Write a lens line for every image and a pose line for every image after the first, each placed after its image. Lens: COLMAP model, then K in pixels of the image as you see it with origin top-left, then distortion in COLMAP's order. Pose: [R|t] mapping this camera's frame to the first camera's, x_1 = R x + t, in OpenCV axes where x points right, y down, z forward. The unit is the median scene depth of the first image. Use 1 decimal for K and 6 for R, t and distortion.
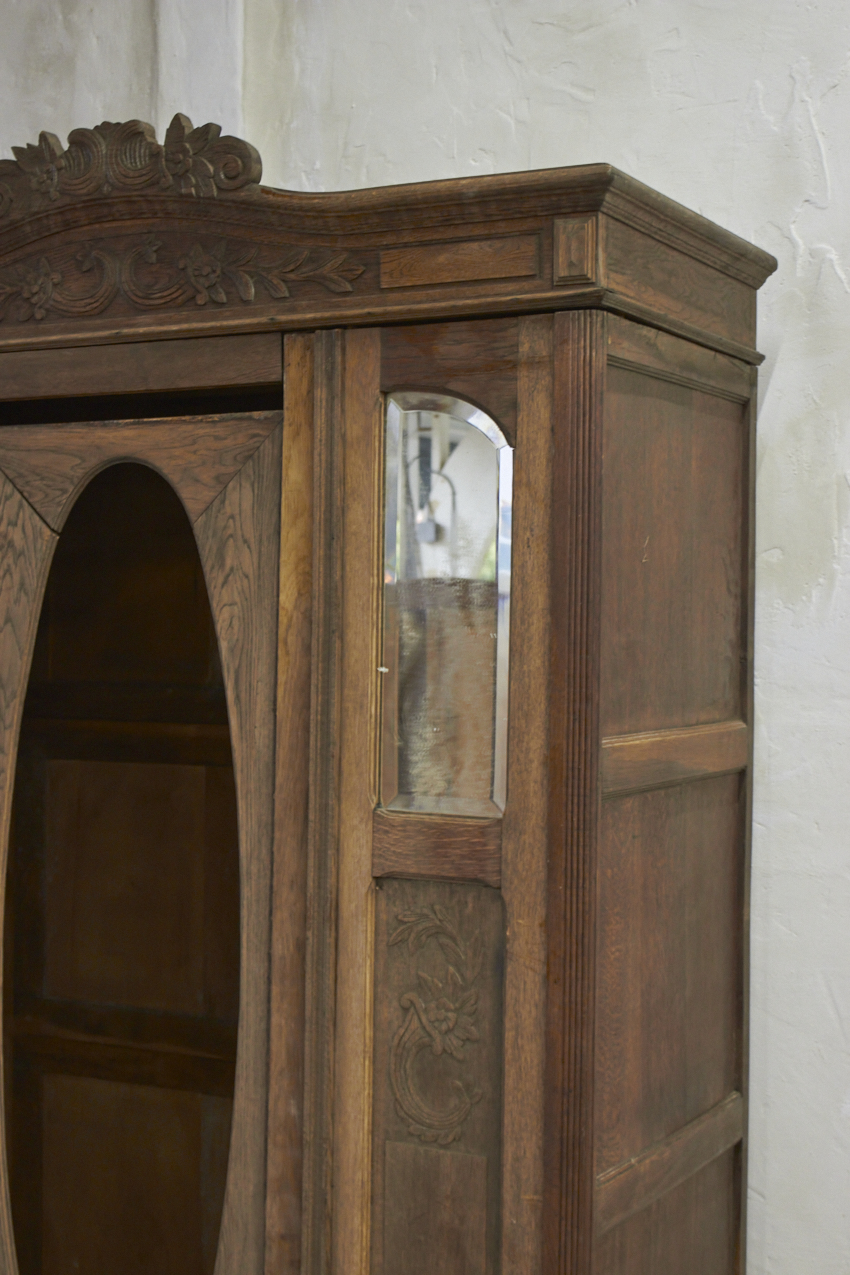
lens RADIAL K [[1987.9, 0, 427.1], [0, 1987.9, 633.8], [0, 0, 1]] dist [-0.026392, 0.130176]
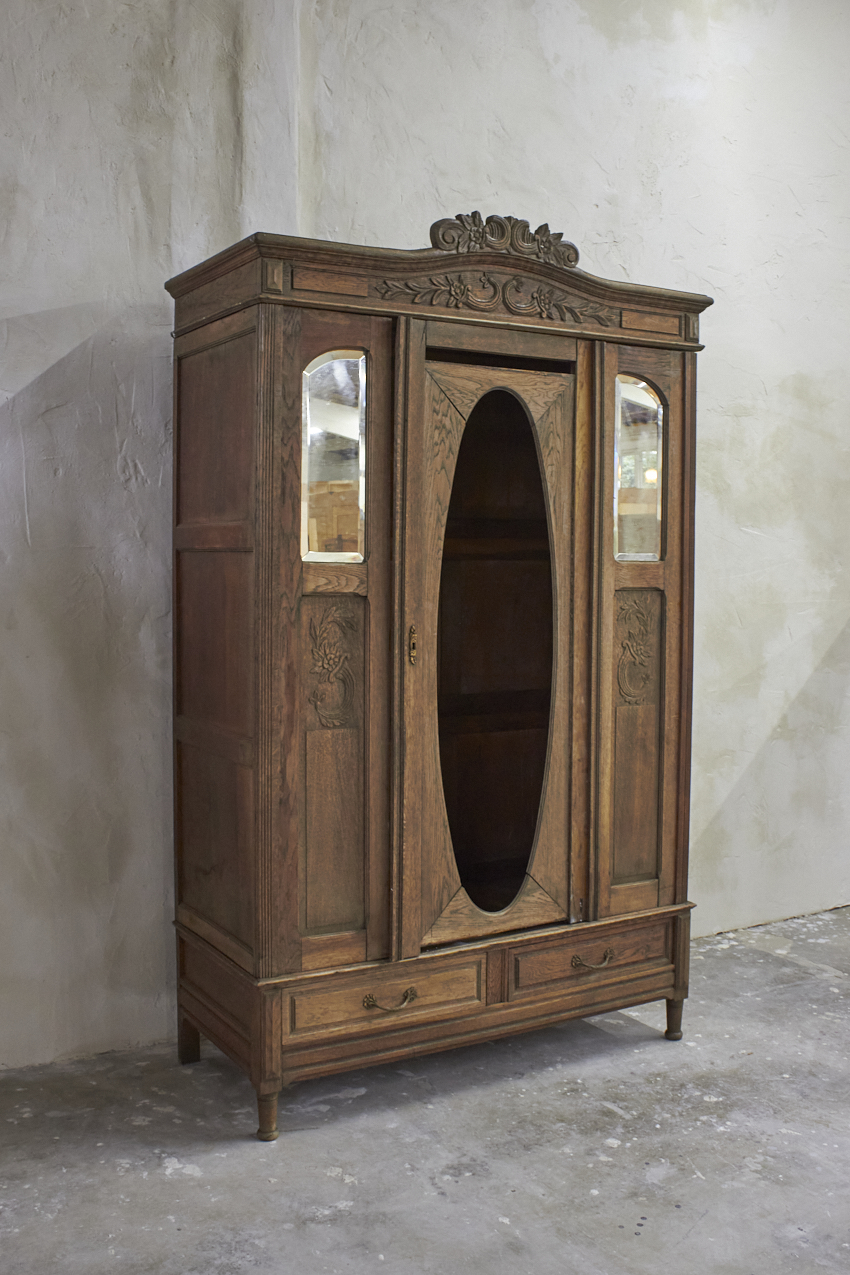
lens RADIAL K [[1285.6, 0, 423.1], [0, 1285.6, 641.7], [0, 0, 1]] dist [-0.161887, 0.196006]
pose [[0.518599, -0.060975, 0.852841, -1.340956], [0.003787, 0.997608, 0.069022, 0.077901], [-0.855009, -0.032566, 0.517589, 0.425786]]
